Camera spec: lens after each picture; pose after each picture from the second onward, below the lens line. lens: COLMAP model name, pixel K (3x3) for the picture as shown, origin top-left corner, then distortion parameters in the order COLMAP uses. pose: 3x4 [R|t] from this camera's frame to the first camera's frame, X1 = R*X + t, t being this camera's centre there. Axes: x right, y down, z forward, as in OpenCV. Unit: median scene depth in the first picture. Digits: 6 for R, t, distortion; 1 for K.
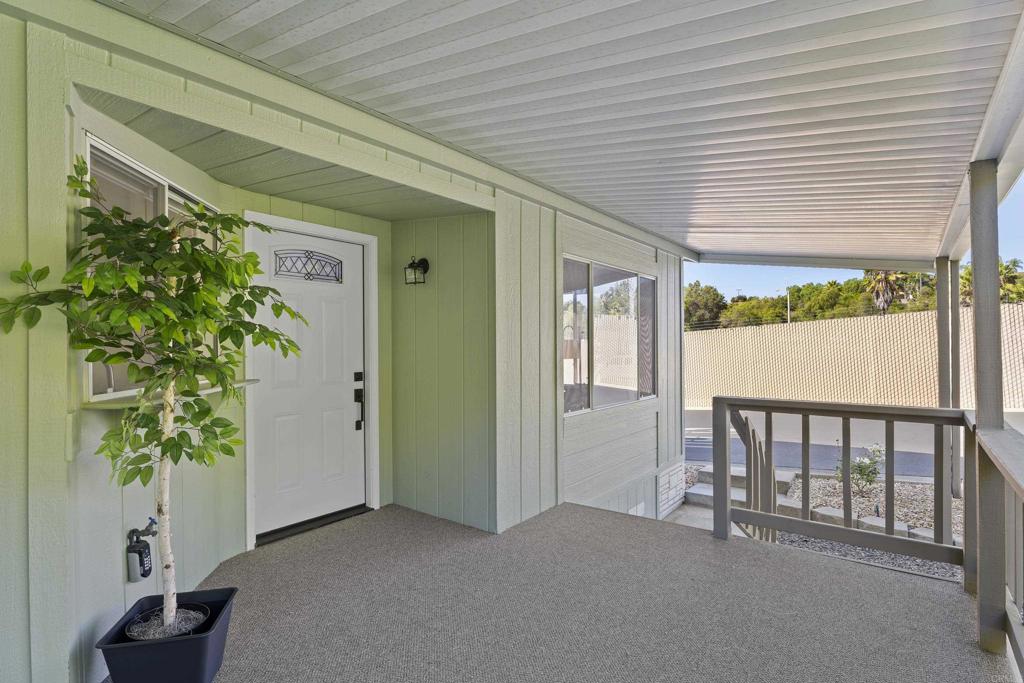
lens RADIAL K [[517.9, 0, 512.0], [0, 517.9, 341.5], [0, 0, 1]] dist [-0.011162, -0.000221]
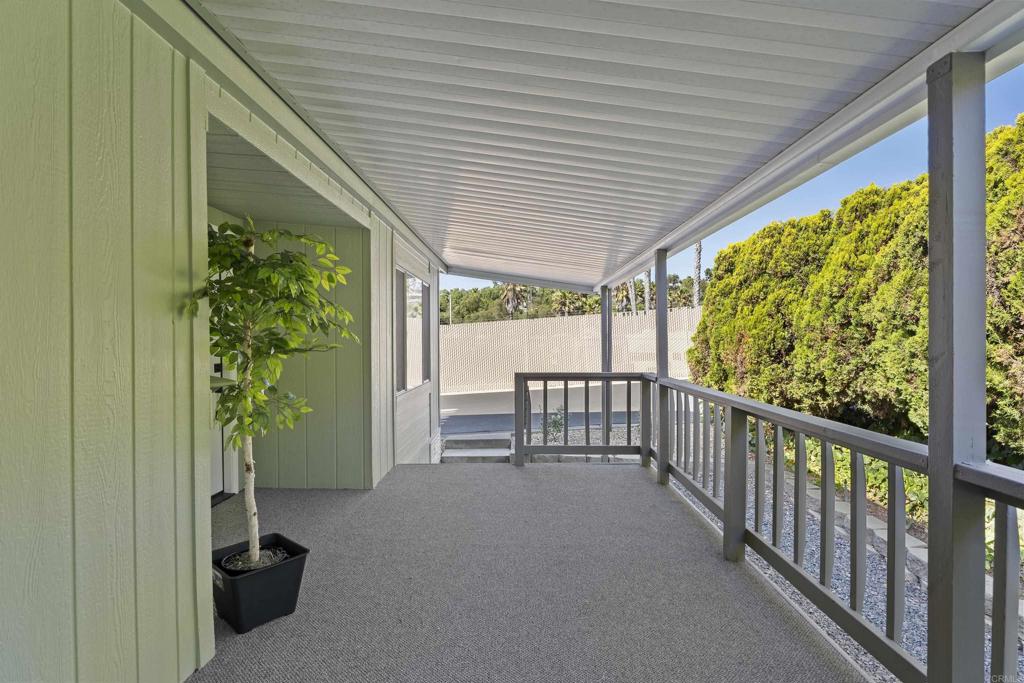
lens RADIAL K [[517.9, 0, 512.0], [0, 517.9, 341.5], [0, 0, 1]] dist [-0.011162, -0.000221]
pose [[0.798070, 0.000676, 0.602565, -0.445426], [-0.004547, 0.999978, 0.004900, 0.008363], [-0.602548, -0.006650, 0.798055, -0.165981]]
